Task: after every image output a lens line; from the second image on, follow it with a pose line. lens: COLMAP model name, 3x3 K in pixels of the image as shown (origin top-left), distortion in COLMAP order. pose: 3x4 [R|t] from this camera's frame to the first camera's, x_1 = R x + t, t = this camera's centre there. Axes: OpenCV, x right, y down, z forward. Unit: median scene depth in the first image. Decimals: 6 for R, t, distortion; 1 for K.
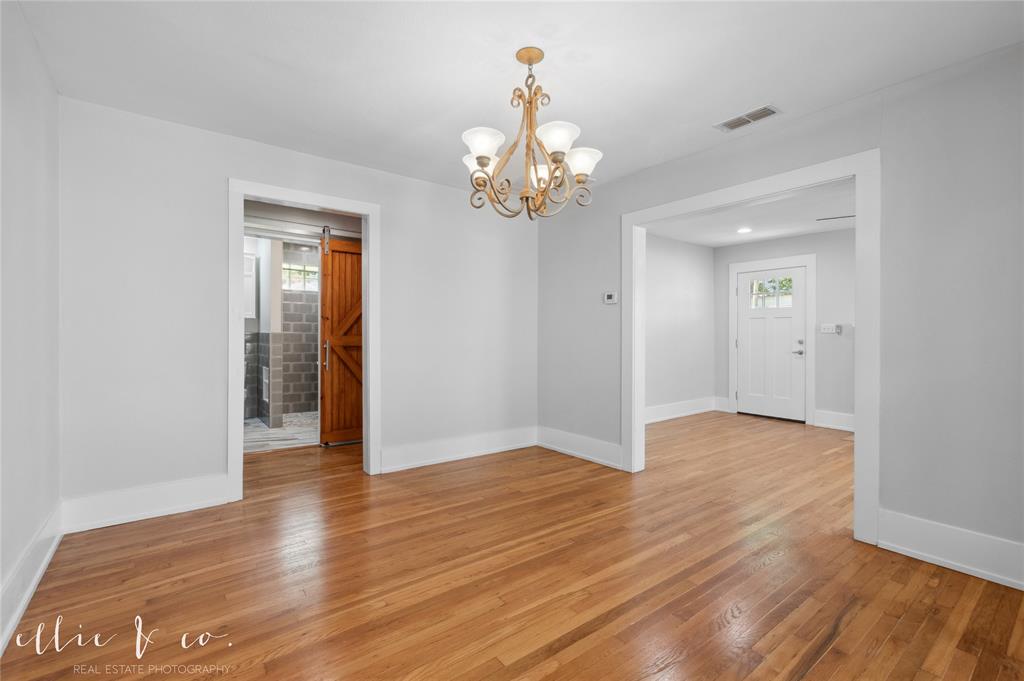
lens RADIAL K [[453.6, 0, 513.8], [0, 453.6, 338.4], [0, 0, 1]] dist [-0.001000, -0.000189]
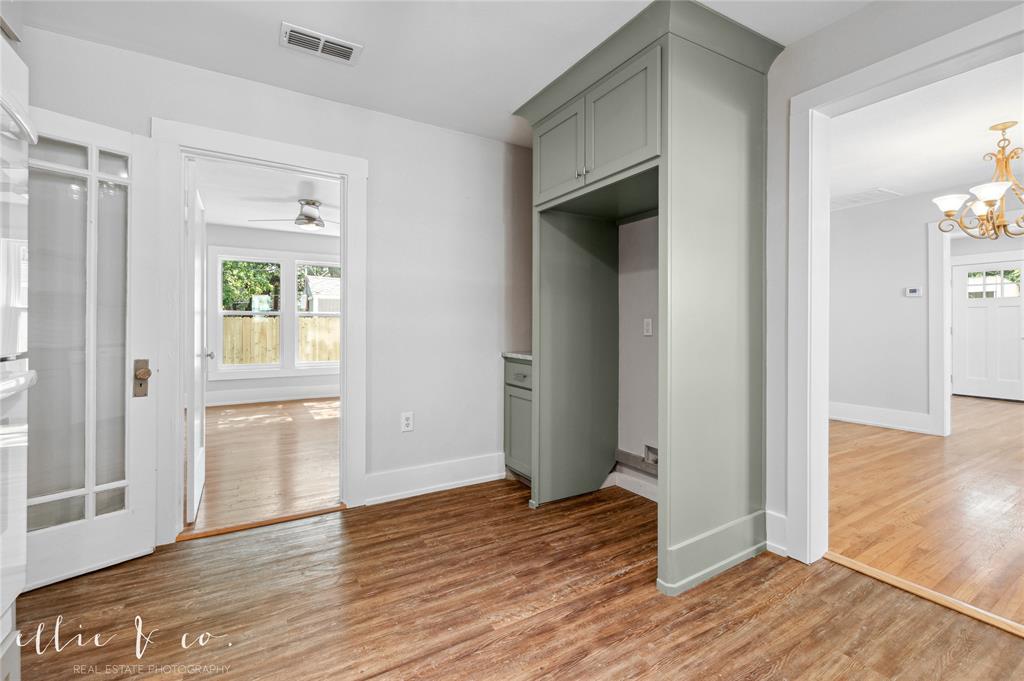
lens RADIAL K [[443.4, 0, 512.7], [0, 443.4, 324.6], [0, 0, 1]] dist [0.001597, -0.000147]
pose [[0.992681, -0.001394, -0.120756, -1.138239], [0.000442, 0.999969, -0.007916, 0.009175], [0.120763, 0.007805, 0.992651, -0.477361]]
